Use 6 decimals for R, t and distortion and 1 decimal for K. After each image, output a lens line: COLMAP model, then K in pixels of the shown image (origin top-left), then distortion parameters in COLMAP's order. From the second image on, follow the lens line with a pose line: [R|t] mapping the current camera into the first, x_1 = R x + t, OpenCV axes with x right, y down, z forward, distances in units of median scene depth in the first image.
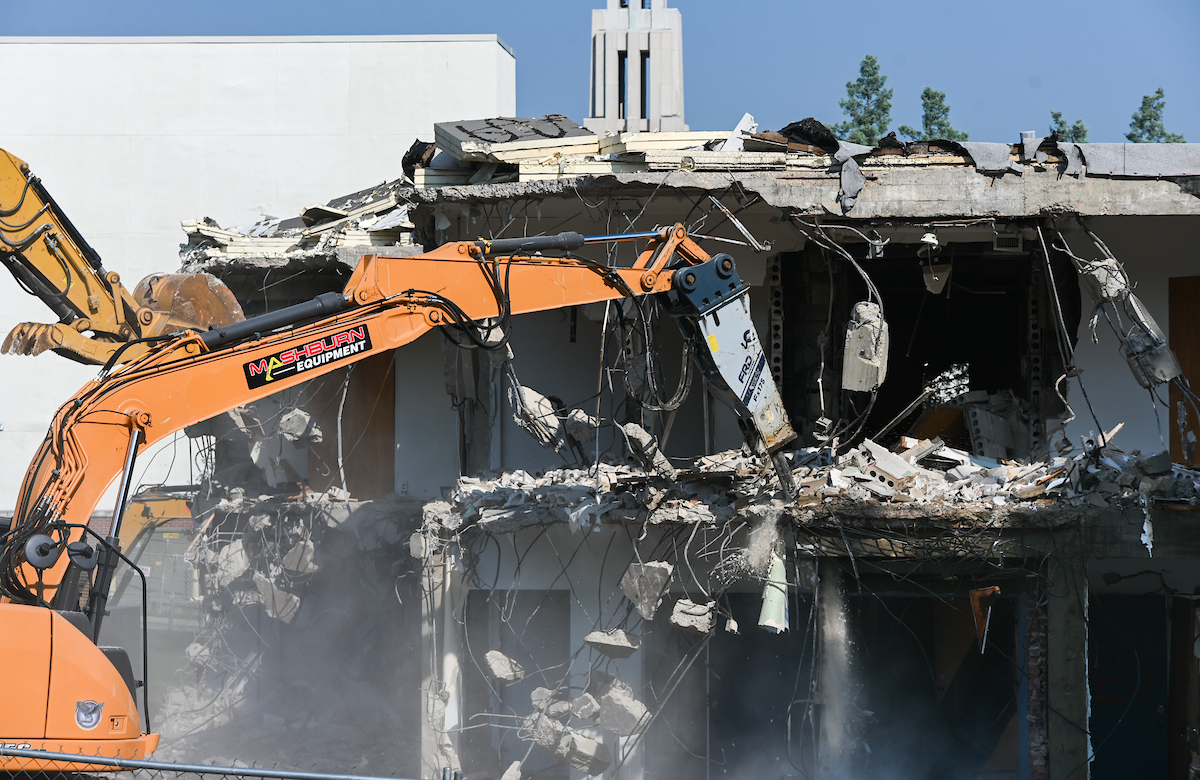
lens RADIAL K [[3987.4, 0, 600.0], [0, 3987.4, 387.0], [0, 0, 1]] dist [0.399127, 0.000000]
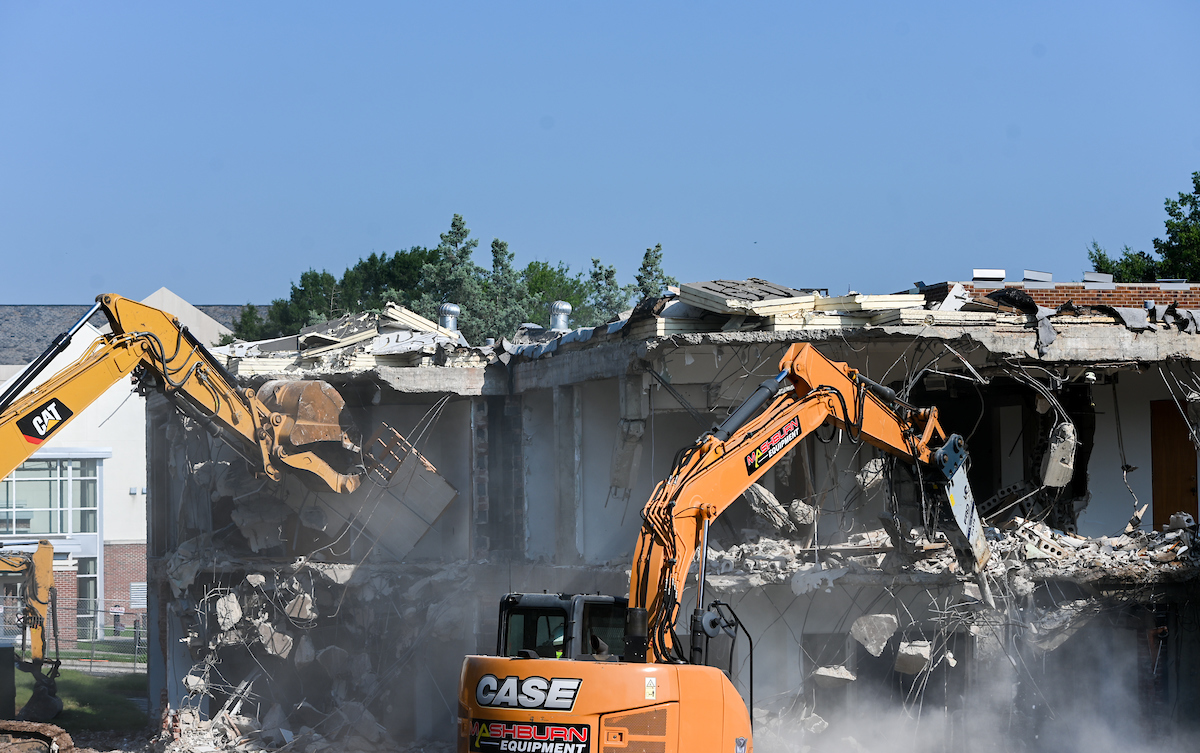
lens RADIAL K [[2991.4, 0, 600.0], [0, 2991.4, 377.3], [0, 0, 1]] dist [-0.118779, 0.000000]
pose [[0.936479, 0.002122, 0.350718, -0.440956], [0.004388, 0.999833, -0.017765, -0.018986], [-0.350697, 0.018176, 0.936313, 0.089782]]
